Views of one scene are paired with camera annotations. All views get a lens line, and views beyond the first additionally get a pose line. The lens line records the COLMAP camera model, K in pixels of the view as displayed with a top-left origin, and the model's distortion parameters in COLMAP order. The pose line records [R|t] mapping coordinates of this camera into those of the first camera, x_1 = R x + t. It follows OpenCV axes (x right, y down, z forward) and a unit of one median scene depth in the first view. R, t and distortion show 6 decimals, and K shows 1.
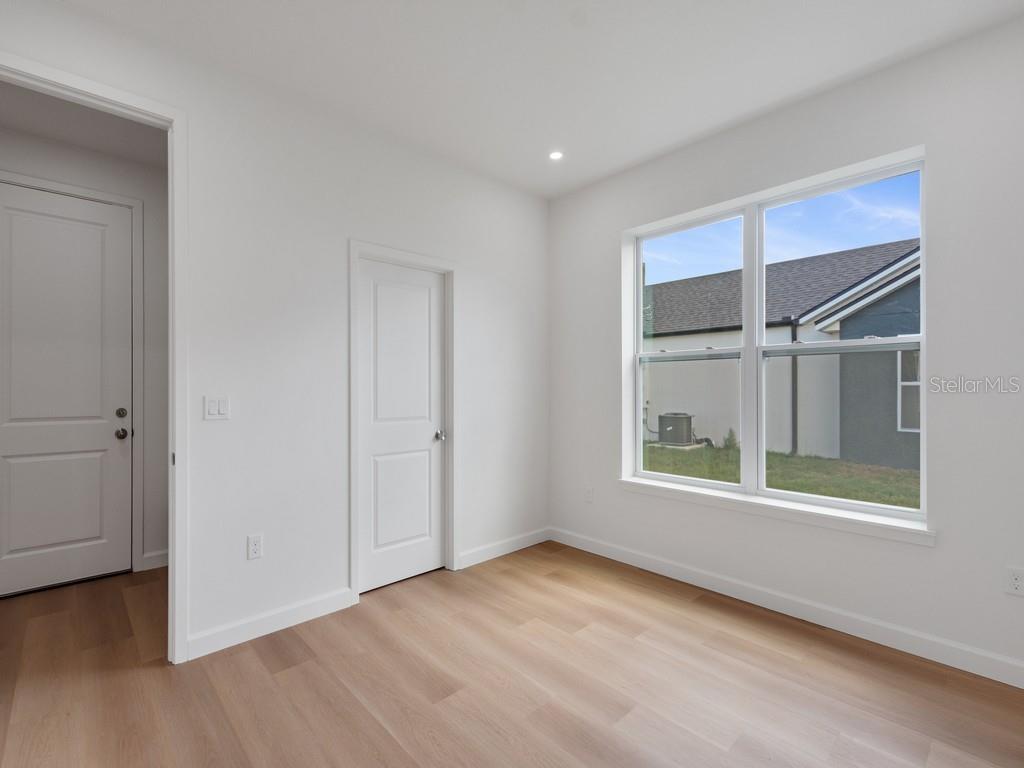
lens RADIAL K [[472.0, 0, 491.4], [0, 472.0, 371.4], [0, 0, 1]] dist [0.000927, 0.000335]
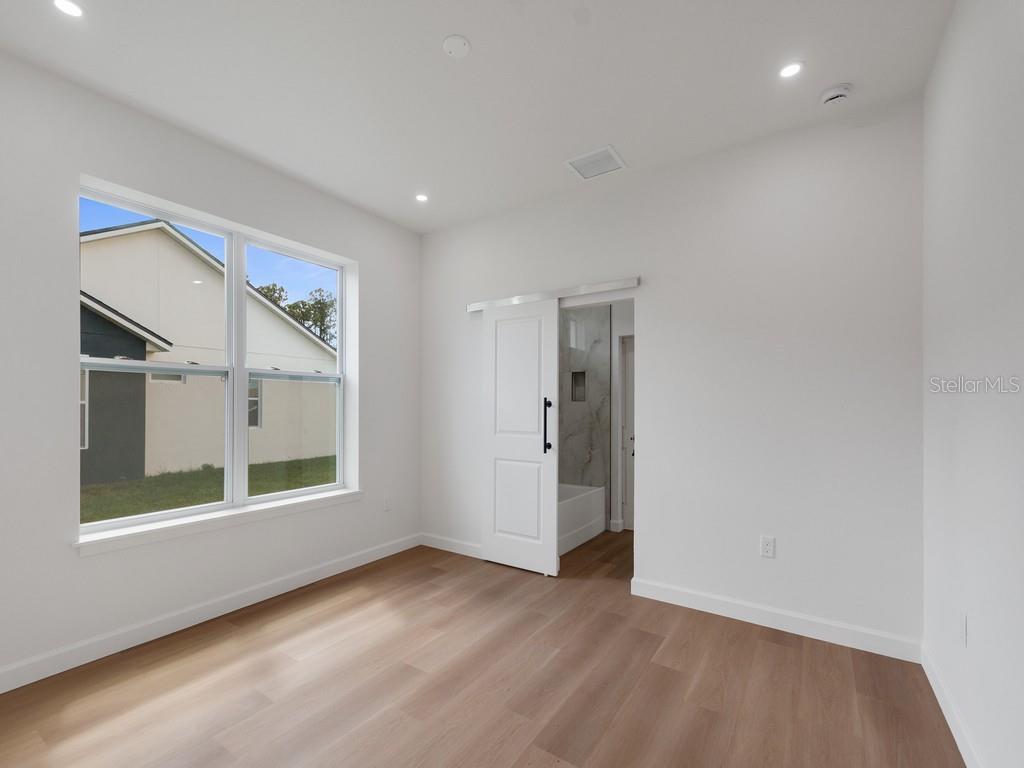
lens RADIAL K [[457.8, 0, 509.7], [0, 457.8, 386.4], [0, 0, 1]] dist [0.007928, -0.002542]
pose [[-0.213351, 0.023807, 0.976685, -0.613002], [-0.014014, 0.999526, -0.027425, 0.010294], [-0.976875, -0.019539, -0.212916, 0.650063]]
